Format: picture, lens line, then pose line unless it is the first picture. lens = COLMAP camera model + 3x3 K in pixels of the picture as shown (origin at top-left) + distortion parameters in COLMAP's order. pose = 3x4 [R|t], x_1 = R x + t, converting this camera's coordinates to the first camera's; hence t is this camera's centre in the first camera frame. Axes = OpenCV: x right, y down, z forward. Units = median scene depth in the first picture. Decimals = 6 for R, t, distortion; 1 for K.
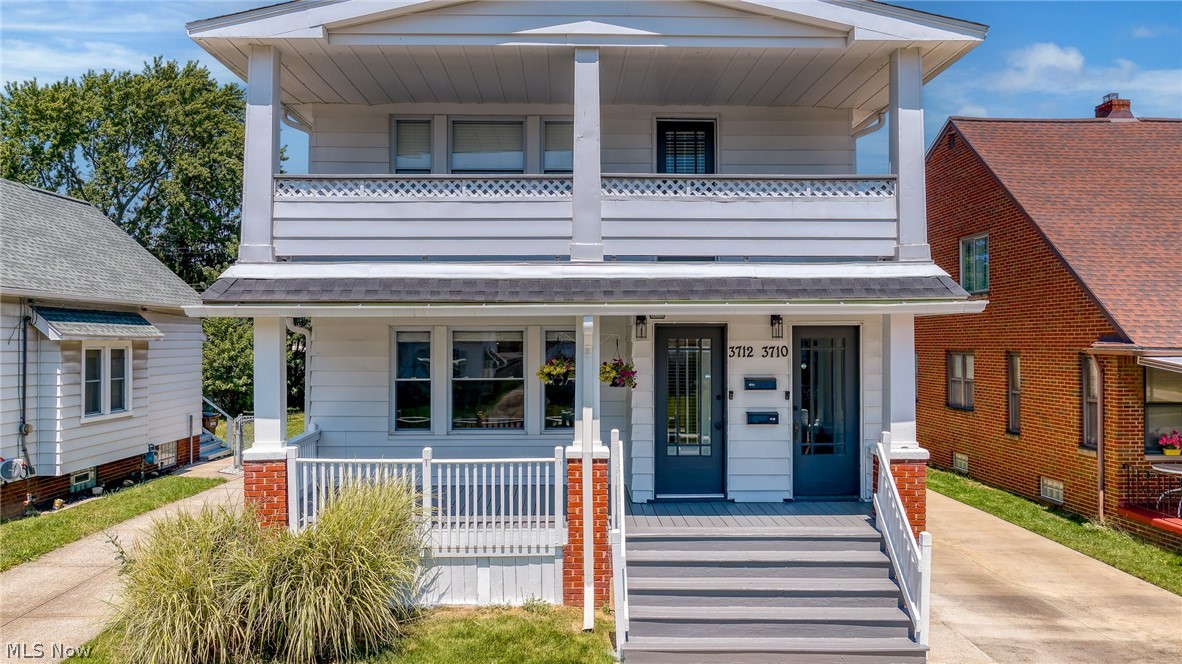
lens RADIAL K [[828.0, 0, 584.2], [0, 828.0, 330.5], [0, 0, 1]] dist [0.003150, -0.014436]
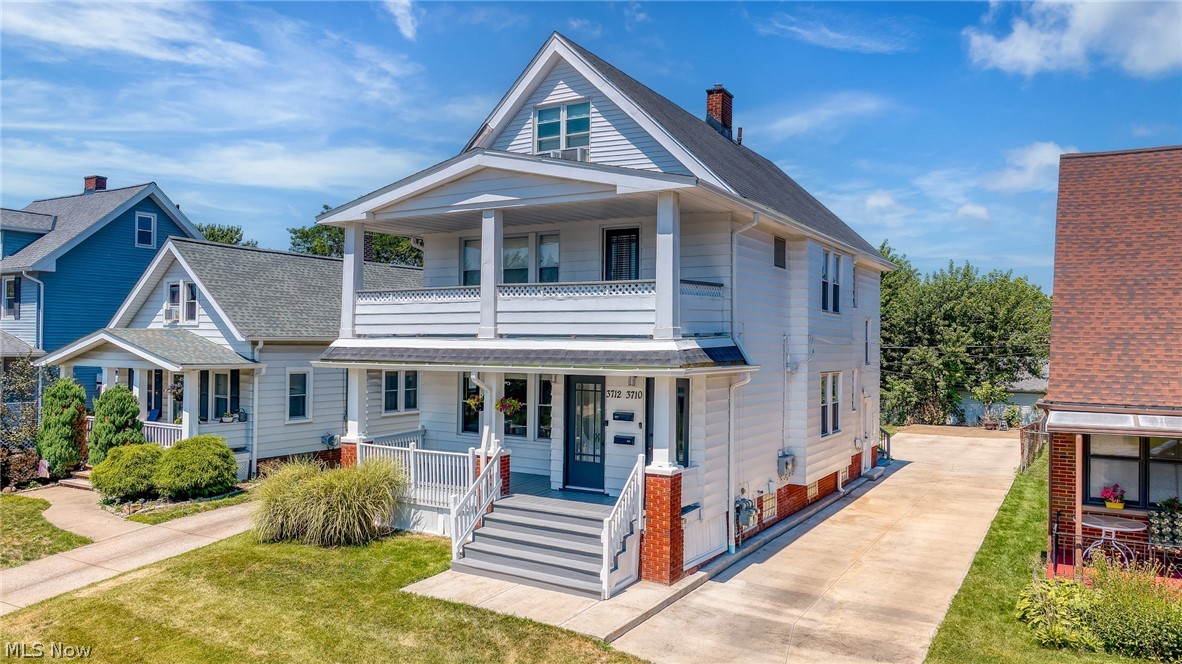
lens RADIAL K [[828.0, 0, 591.2], [0, 828.0, 340.5], [0, 0, 1]] dist [0.003150, -0.014436]
pose [[0.848576, 0.007410, -0.529022, 0.931522], [-0.003426, 0.999958, 0.008512, -0.081699], [0.529063, -0.005411, 0.848565, -0.266381]]
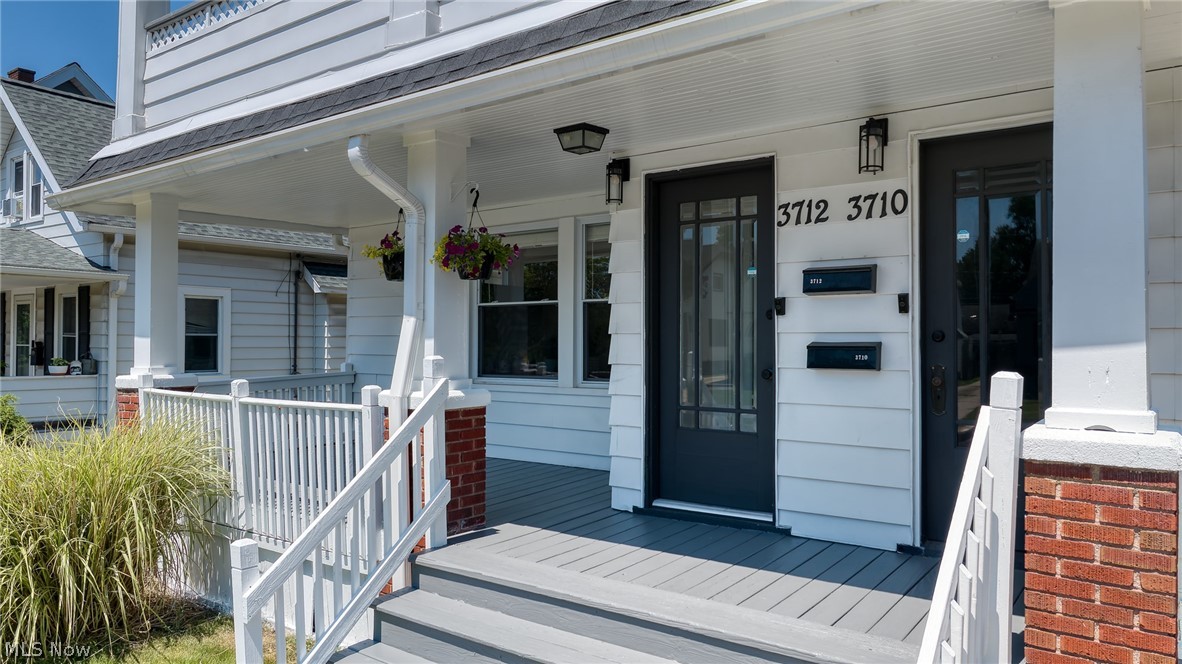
lens RADIAL K [[828.0, 0, 587.0], [0, 828.0, 335.1], [0, 0, 1]] dist [0.003150, -0.014436]
pose [[0.785947, -0.004076, -0.618281, 0.380494], [0.007783, 0.999964, 0.003303, 0.091554], [0.618245, -0.007408, 0.785951, 0.561406]]
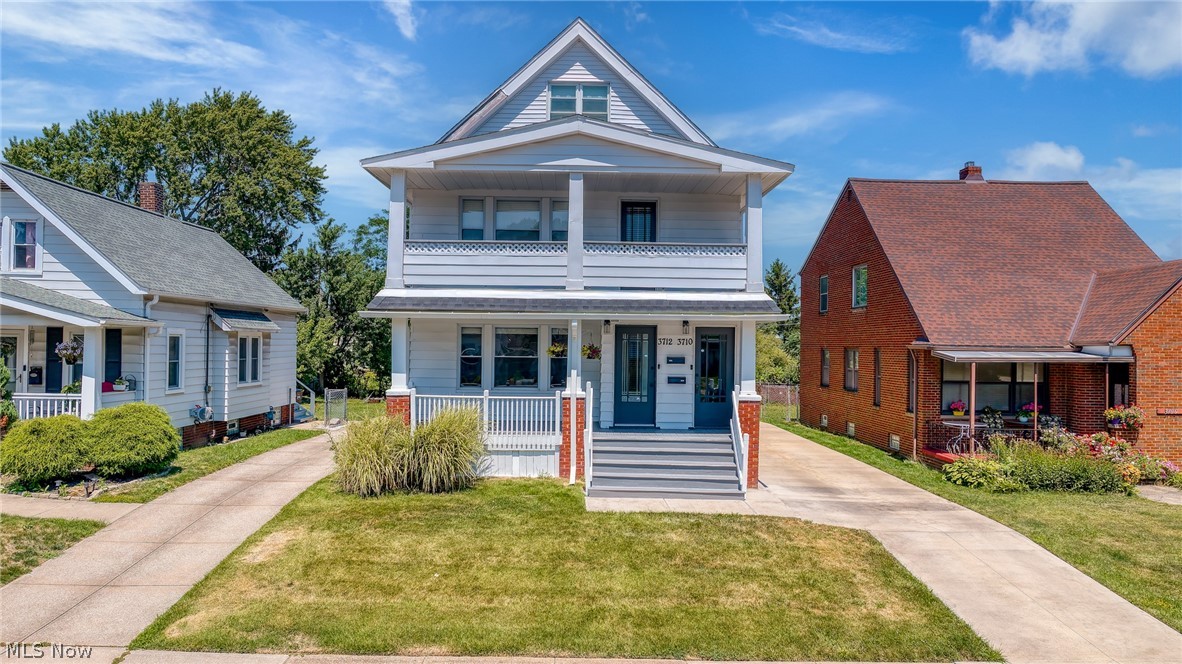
lens RADIAL K [[828.0, 0, 583.3], [0, 828.0, 338.9], [0, 0, 1]] dist [0.003150, -0.014436]
pose [[0.999869, 0.013854, -0.008310, 0.033803], [-0.013802, 0.999885, 0.006259, 0.011517], [0.008396, -0.006143, 0.999946, -0.721711]]
